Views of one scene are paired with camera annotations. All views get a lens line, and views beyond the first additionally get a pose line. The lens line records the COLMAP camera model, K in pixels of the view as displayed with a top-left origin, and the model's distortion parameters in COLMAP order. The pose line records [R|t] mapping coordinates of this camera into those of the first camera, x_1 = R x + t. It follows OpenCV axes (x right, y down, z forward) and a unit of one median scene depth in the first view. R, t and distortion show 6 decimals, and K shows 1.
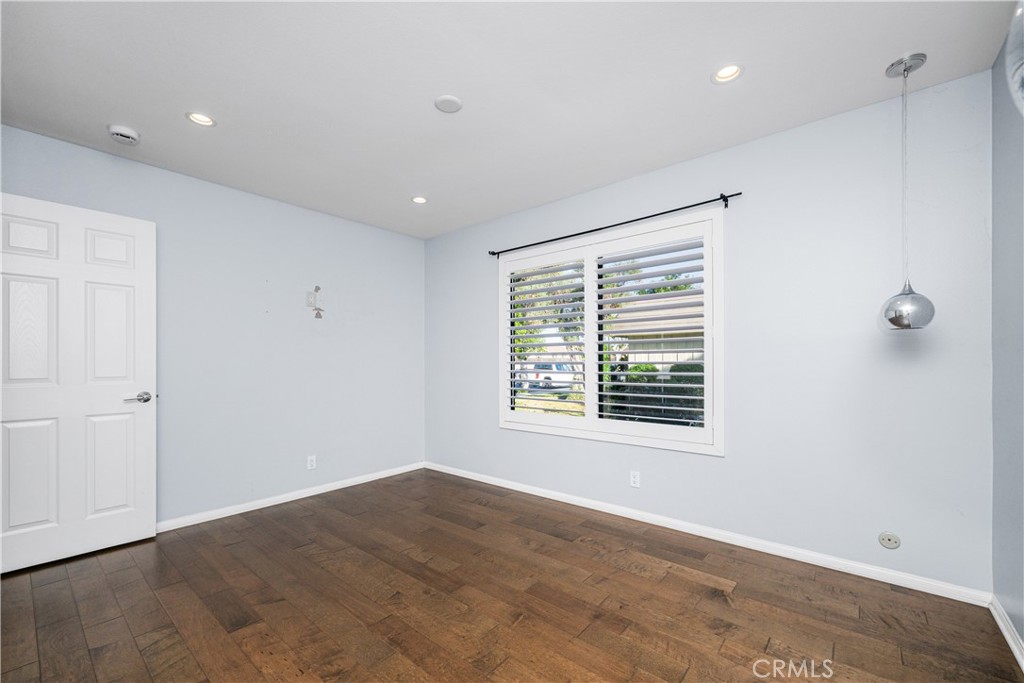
lens RADIAL K [[415.0, 0, 507.7], [0, 415.0, 364.0], [0, 0, 1]] dist [-0.002419, 0.000592]
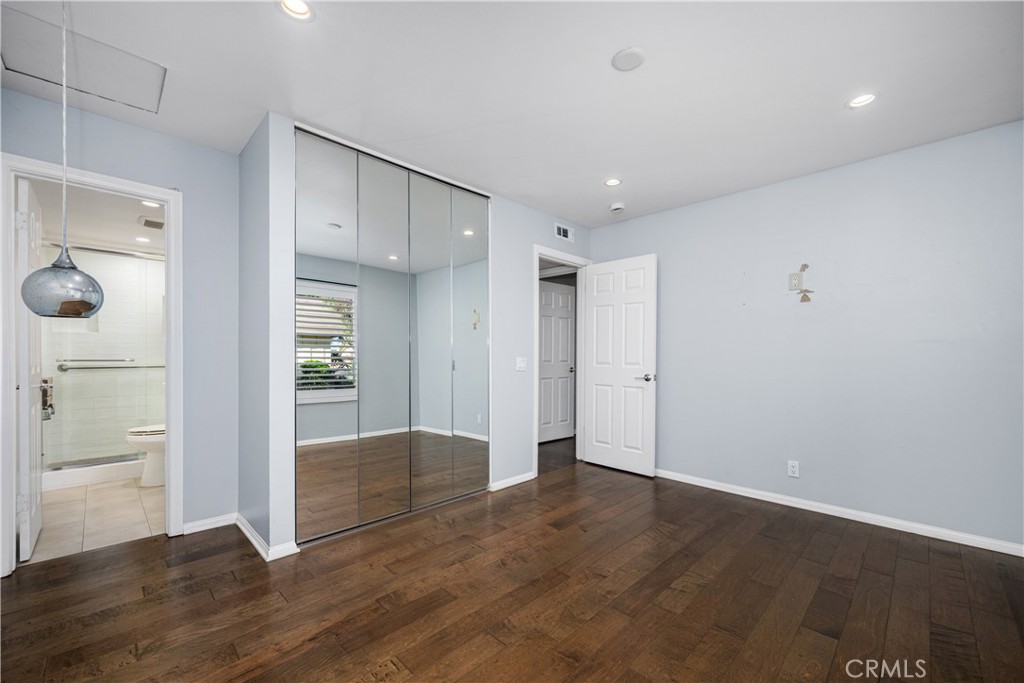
lens RADIAL K [[415.0, 0, 516.3], [0, 415.0, 360.6], [0, 0, 1]] dist [-0.002419, 0.000592]
pose [[-0.085506, 0.017497, -0.996184, 0.600087], [-0.006760, 0.999813, 0.018141, -0.003080], [0.996315, 0.008285, -0.085372, 0.667962]]
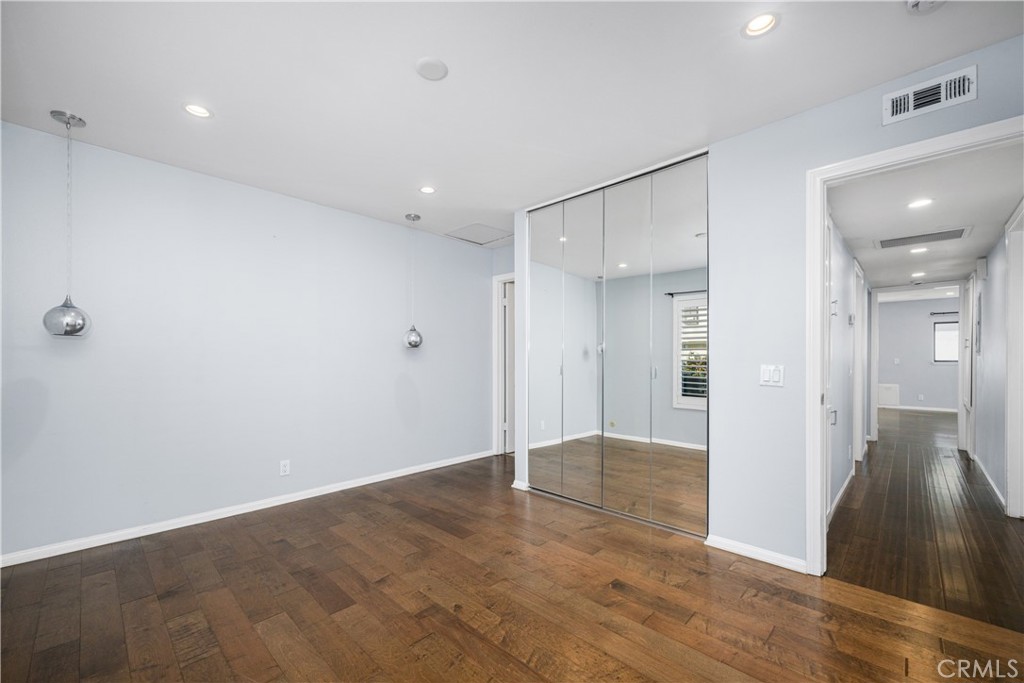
lens RADIAL K [[415.0, 0, 505.1], [0, 415.0, 360.2], [0, 0, 1]] dist [-0.002419, 0.000592]
pose [[-0.996655, 0.007335, 0.081393, -0.295491], [0.008061, 0.999931, 0.008603, -0.010937], [-0.081324, 0.009230, -0.996645, 1.487169]]
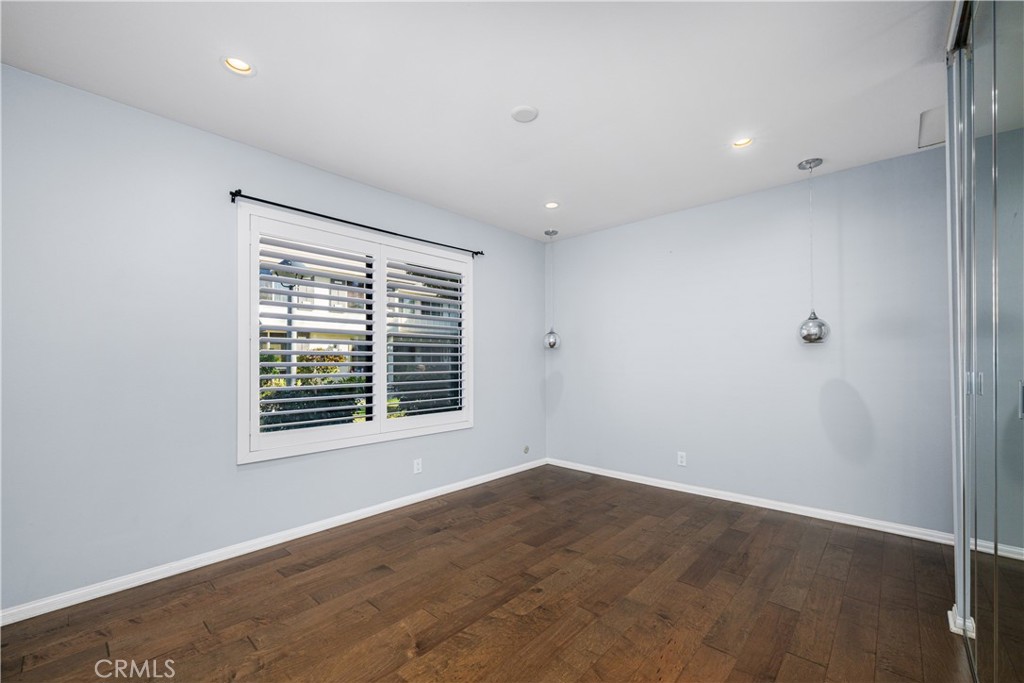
lens RADIAL K [[415.0, 0, 514.2], [0, 415.0, 363.1], [0, 0, 1]] dist [-0.002419, 0.000592]
pose [[0.039805, 0.007277, 0.999181, -0.929085], [0.008674, 0.999933, -0.007628, 0.007750], [-0.999170, 0.008971, 0.039739, 0.785450]]
